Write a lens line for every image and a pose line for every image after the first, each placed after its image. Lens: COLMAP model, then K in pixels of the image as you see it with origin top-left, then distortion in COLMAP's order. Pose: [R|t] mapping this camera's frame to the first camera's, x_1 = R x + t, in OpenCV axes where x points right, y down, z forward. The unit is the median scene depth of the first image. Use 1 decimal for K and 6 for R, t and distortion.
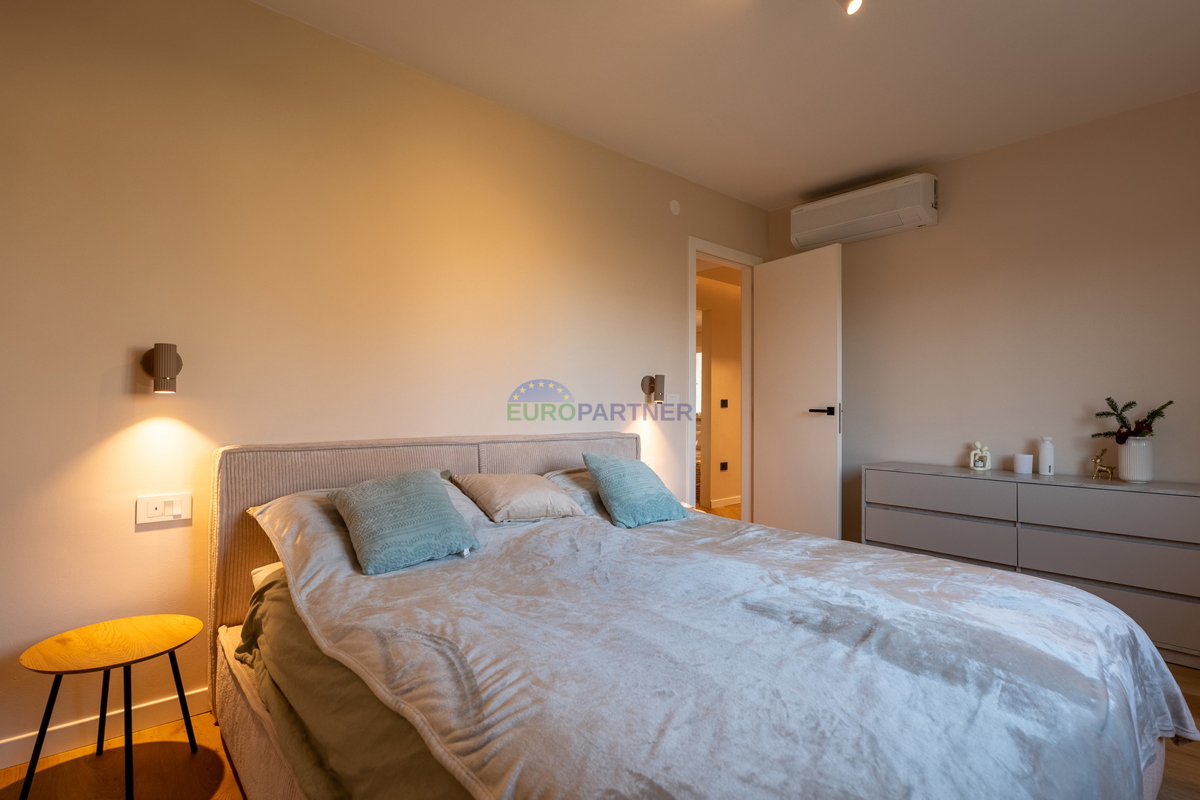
lens RADIAL K [[565.4, 0, 591.8], [0, 565.4, 400.1], [0, 0, 1]] dist [0.007921, -0.000593]
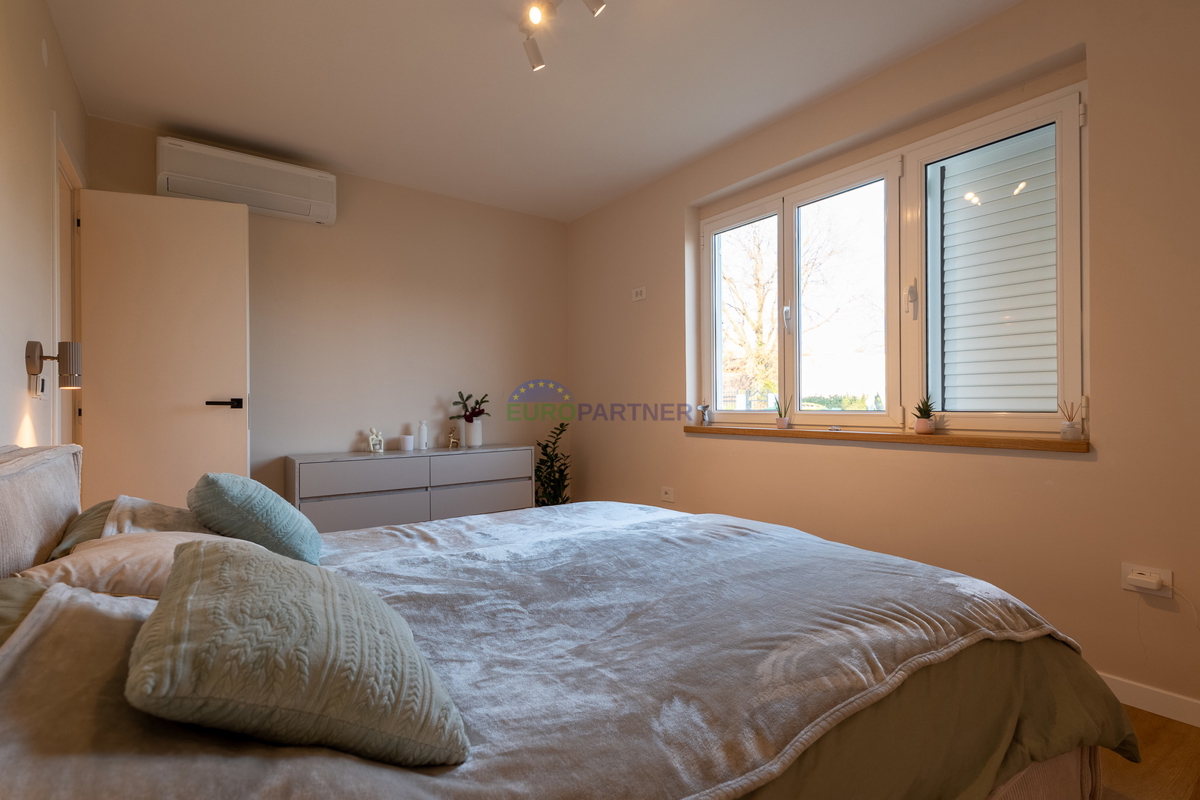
lens RADIAL K [[565.4, 0, 590.9], [0, 565.4, 399.8], [0, 0, 1]] dist [0.007921, -0.000593]
pose [[0.103031, -0.001168, 0.994677, -0.479749], [-0.007655, 0.999969, 0.001967, 0.010509], [-0.994649, -0.007817, 0.103019, 0.485720]]
